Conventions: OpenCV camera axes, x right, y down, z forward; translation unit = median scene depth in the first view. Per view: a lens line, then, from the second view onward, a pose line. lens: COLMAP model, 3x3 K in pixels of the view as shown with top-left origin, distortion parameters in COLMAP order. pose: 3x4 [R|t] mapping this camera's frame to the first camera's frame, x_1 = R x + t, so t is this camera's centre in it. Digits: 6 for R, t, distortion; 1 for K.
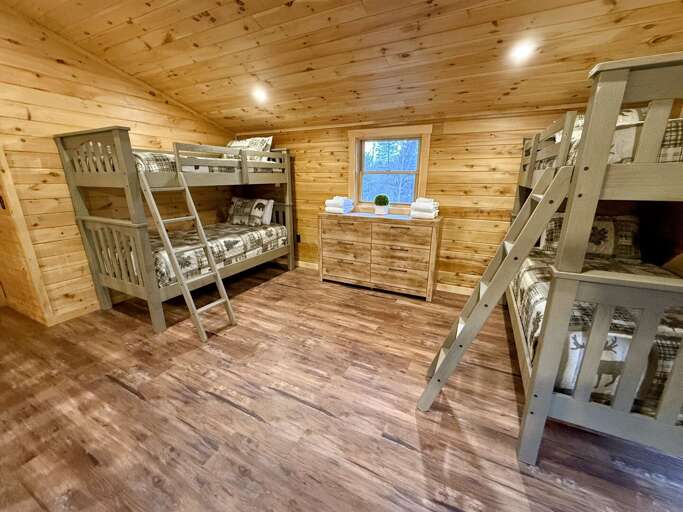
lens RADIAL K [[273.1, 0, 348.9], [0, 273.1, 255.0], [0, 0, 1]] dist [-0.002837, -0.000193]
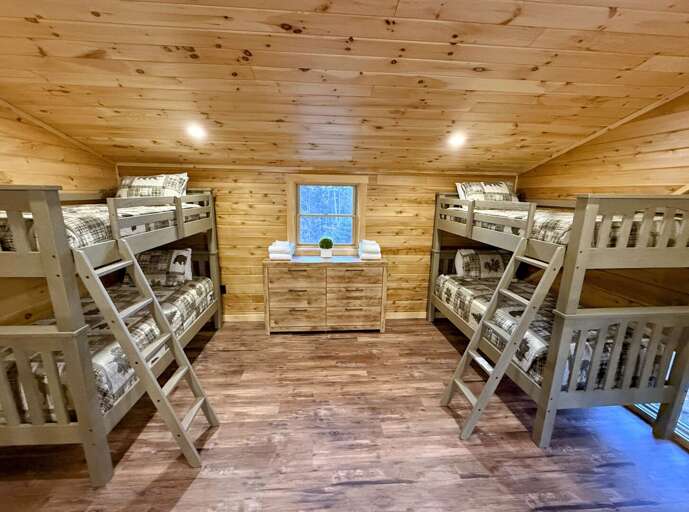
lens RADIAL K [[274.0, 0, 344.5], [0, 274.0, 256.0], [0, 0, 1]] dist [-0.001782, -0.000095]
pose [[0.864568, -0.095406, 0.493376, -0.360897], [0.120577, 0.992515, -0.019367, -0.135601], [-0.487836, 0.076234, 0.869600, 0.083046]]
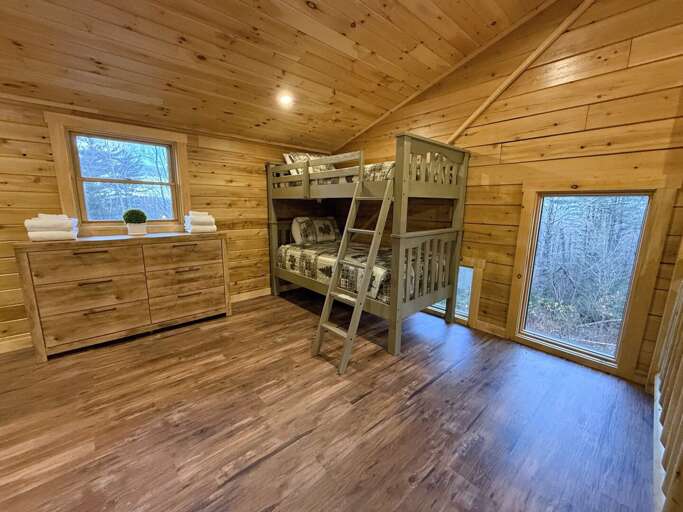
lens RADIAL K [[269.1, 0, 332.9], [0, 269.1, 255.5], [0, 0, 1]] dist [0.000802, 0.000242]
pose [[0.407707, -0.164284, 0.898212, -0.381855], [0.239218, 0.968542, 0.068564, -0.014788], [-0.881221, 0.186914, 0.434181, 0.219795]]
